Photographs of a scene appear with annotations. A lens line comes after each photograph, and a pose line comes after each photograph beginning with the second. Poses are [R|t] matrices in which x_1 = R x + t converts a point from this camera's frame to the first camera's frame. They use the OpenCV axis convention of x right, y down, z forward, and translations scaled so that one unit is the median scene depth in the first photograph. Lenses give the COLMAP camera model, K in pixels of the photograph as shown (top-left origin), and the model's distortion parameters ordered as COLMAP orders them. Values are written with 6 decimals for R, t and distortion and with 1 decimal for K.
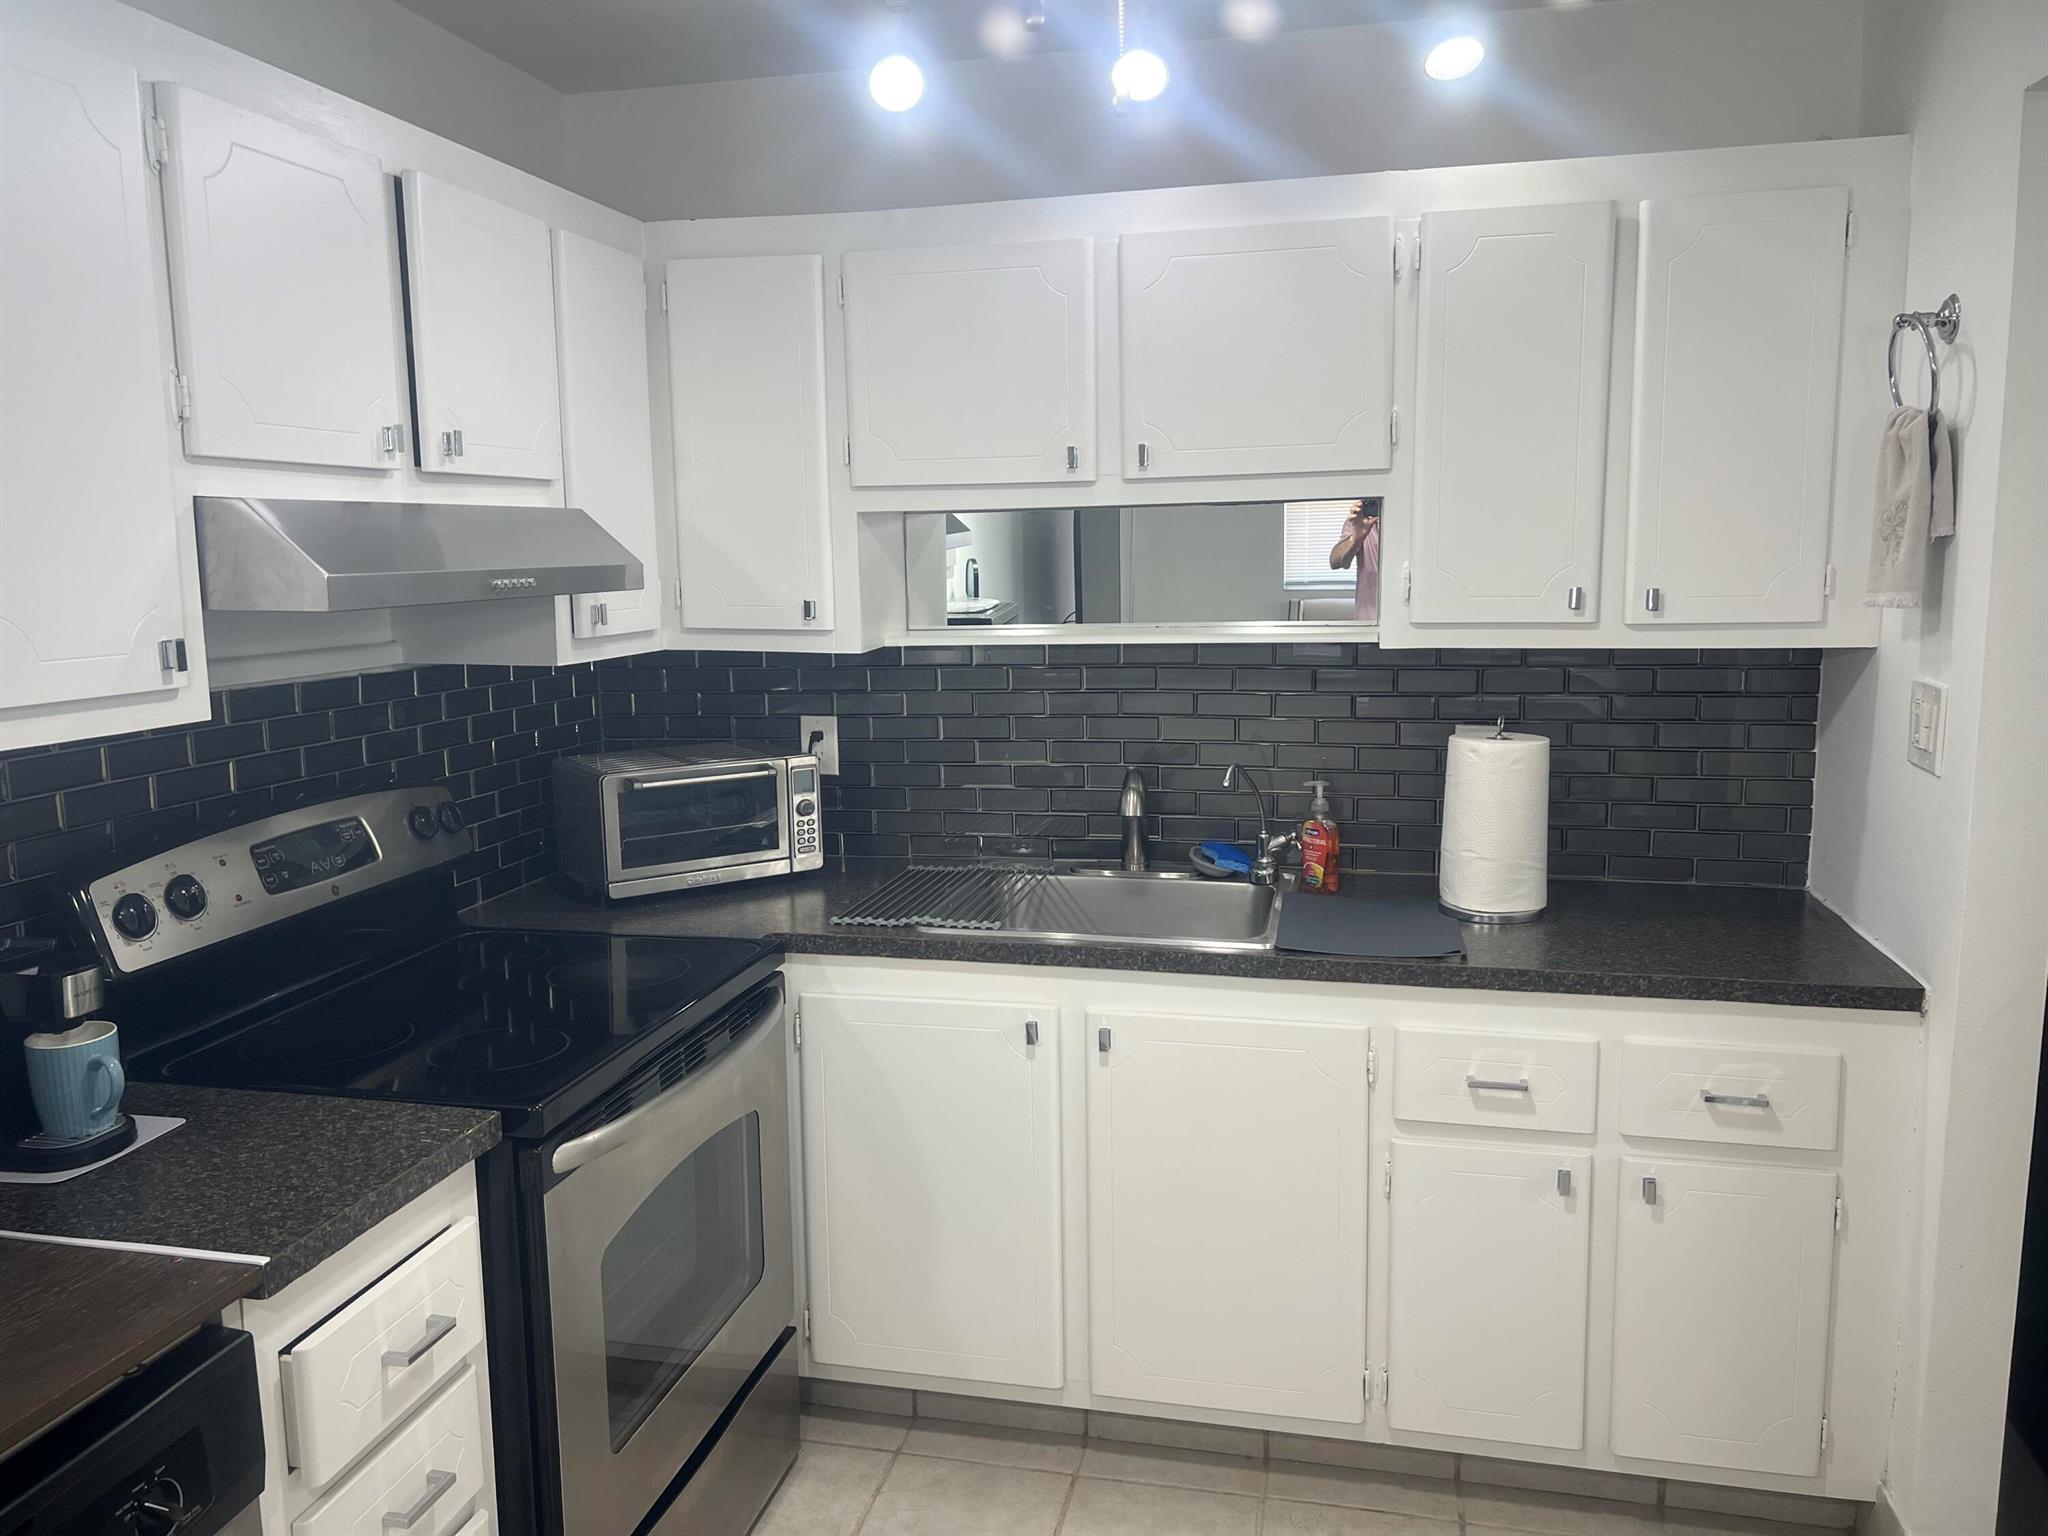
lens RADIAL K [[1541.3, 0, 1025.9], [0, 1541.3, 762.4], [0, 0, 1]] dist [0.049722, -0.069756]
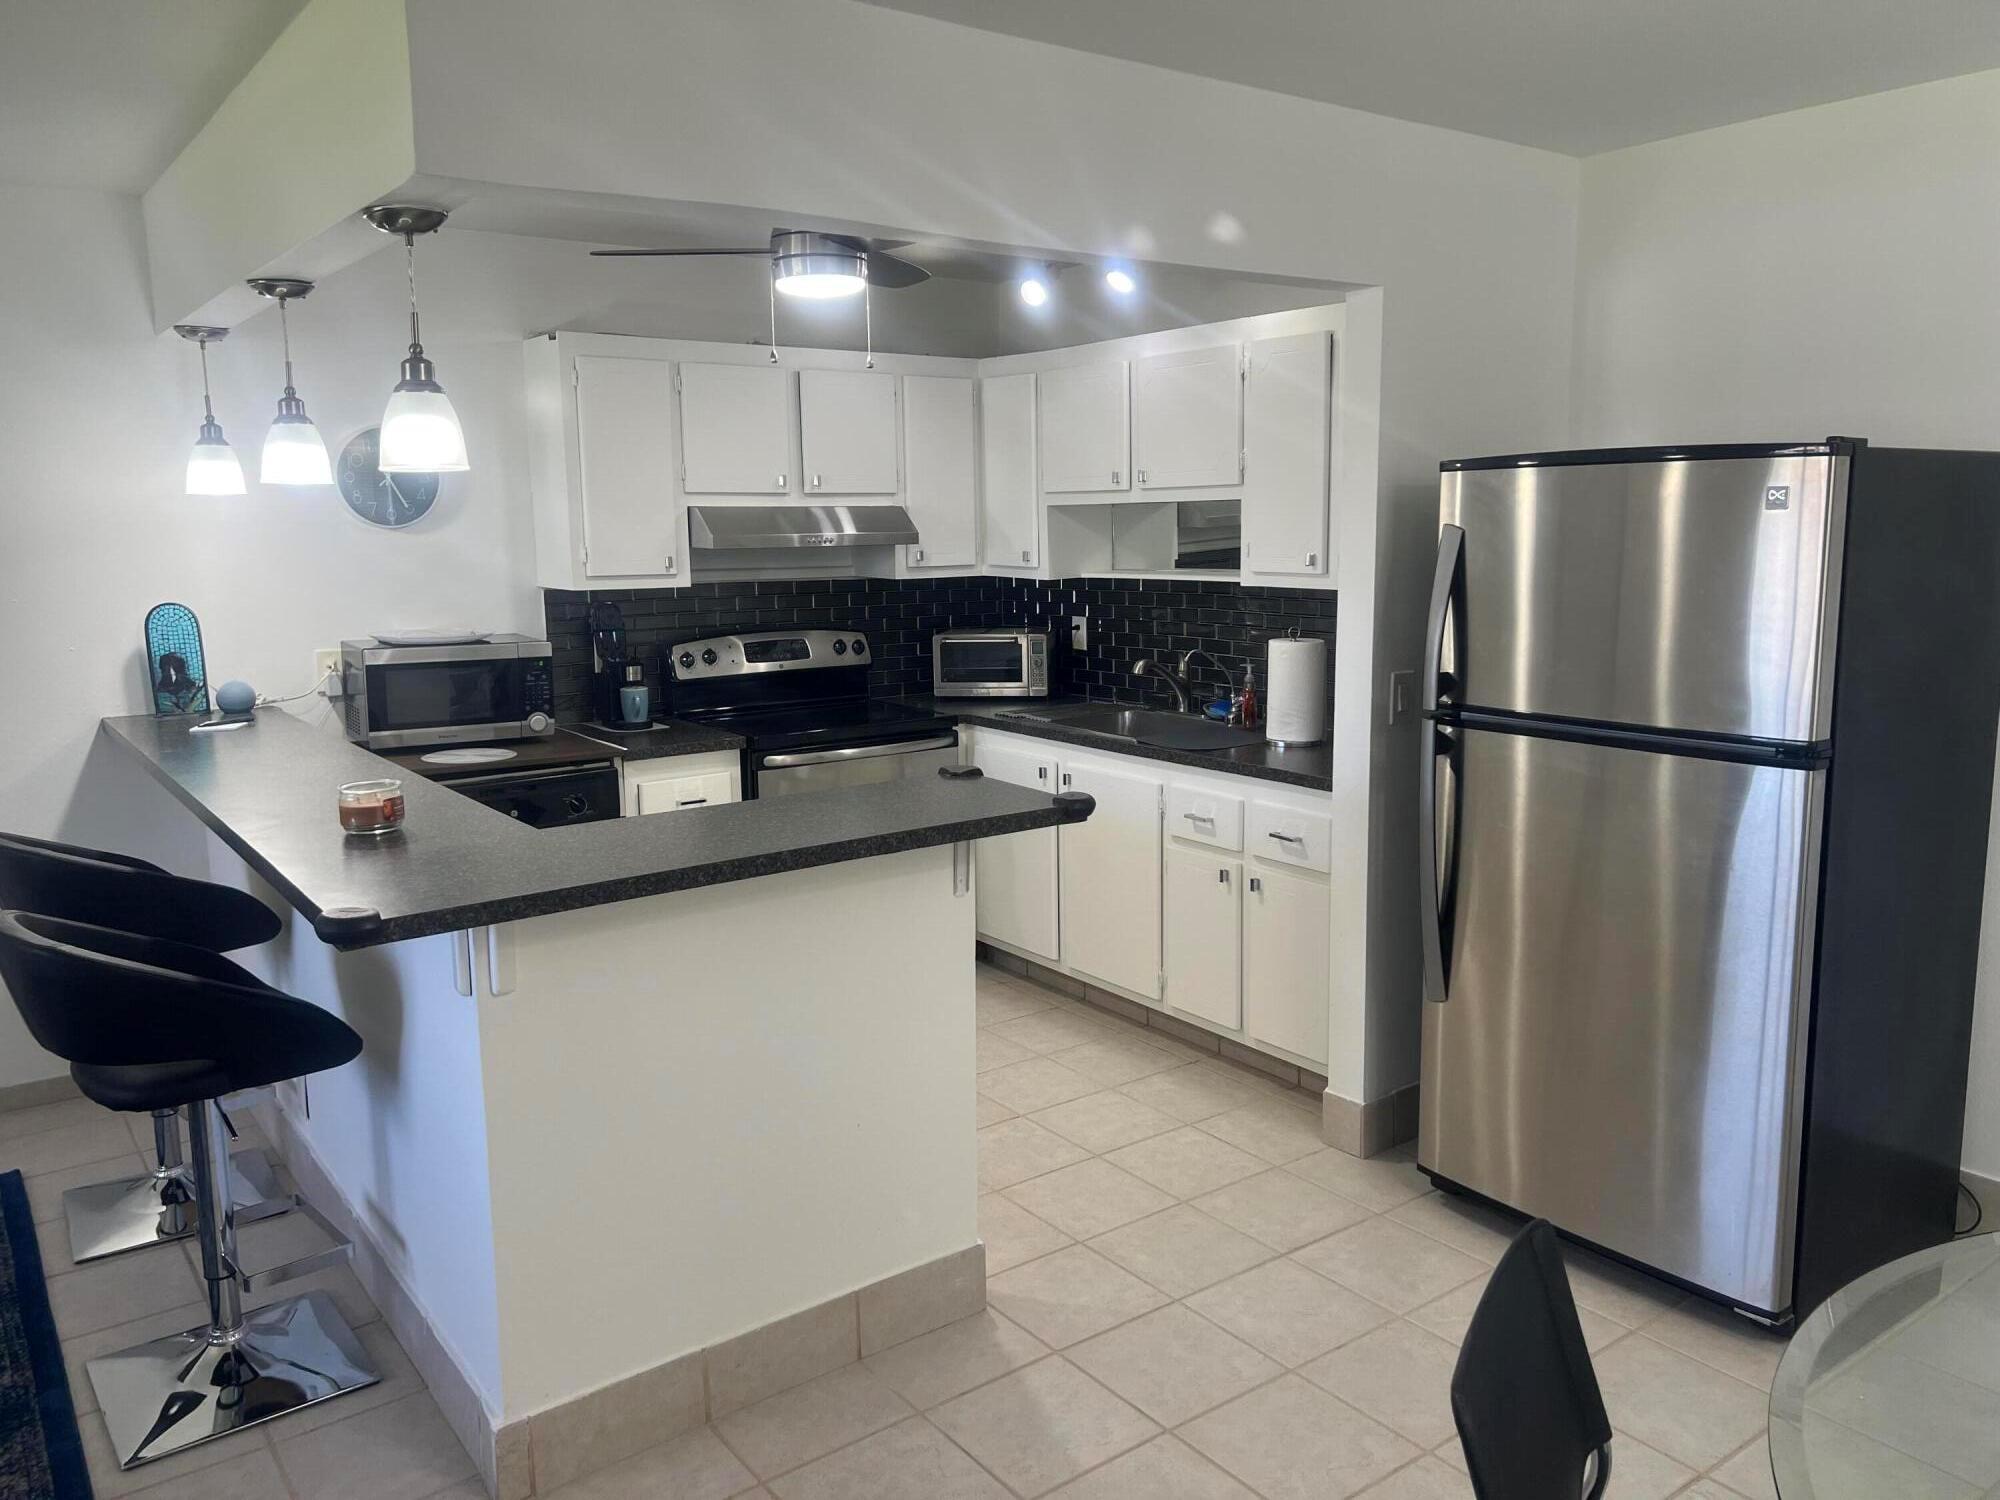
lens RADIAL K [[1505.2, 0, 1001.8], [0, 1505.2, 744.6], [0, 0, 1]] dist [0.049722, -0.069756]
pose [[0.754162, 0.103248, -0.648521, 1.242340], [-0.092119, 0.994431, 0.051194, 0.047541], [0.650195, 0.021133, 0.759473, -0.510834]]
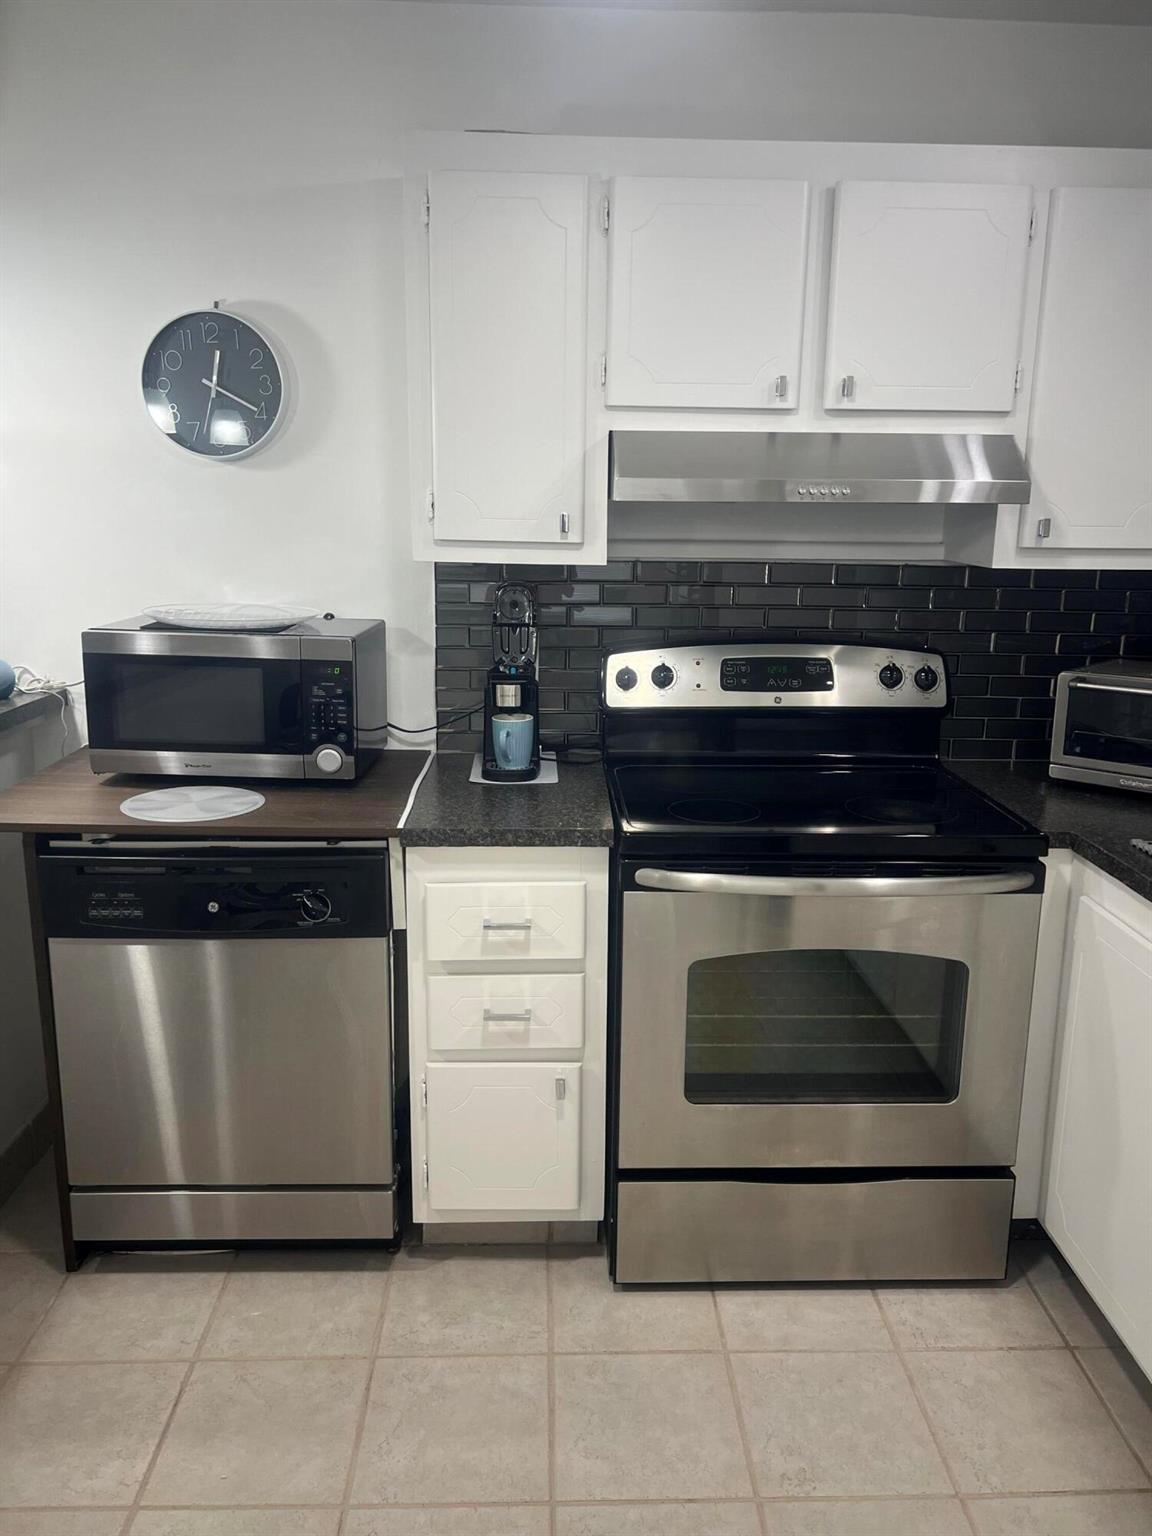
lens RADIAL K [[1156.0, 0, 575.6], [0, 1156.0, 759.4], [0, 0, 1]] dist [0.049722, -0.069756]
pose [[0.242648, 0.221400, -0.944513, 0.537676], [-0.152019, 0.970259, 0.188381, -0.040495], [0.958130, 0.097873, 0.269089, 0.474194]]
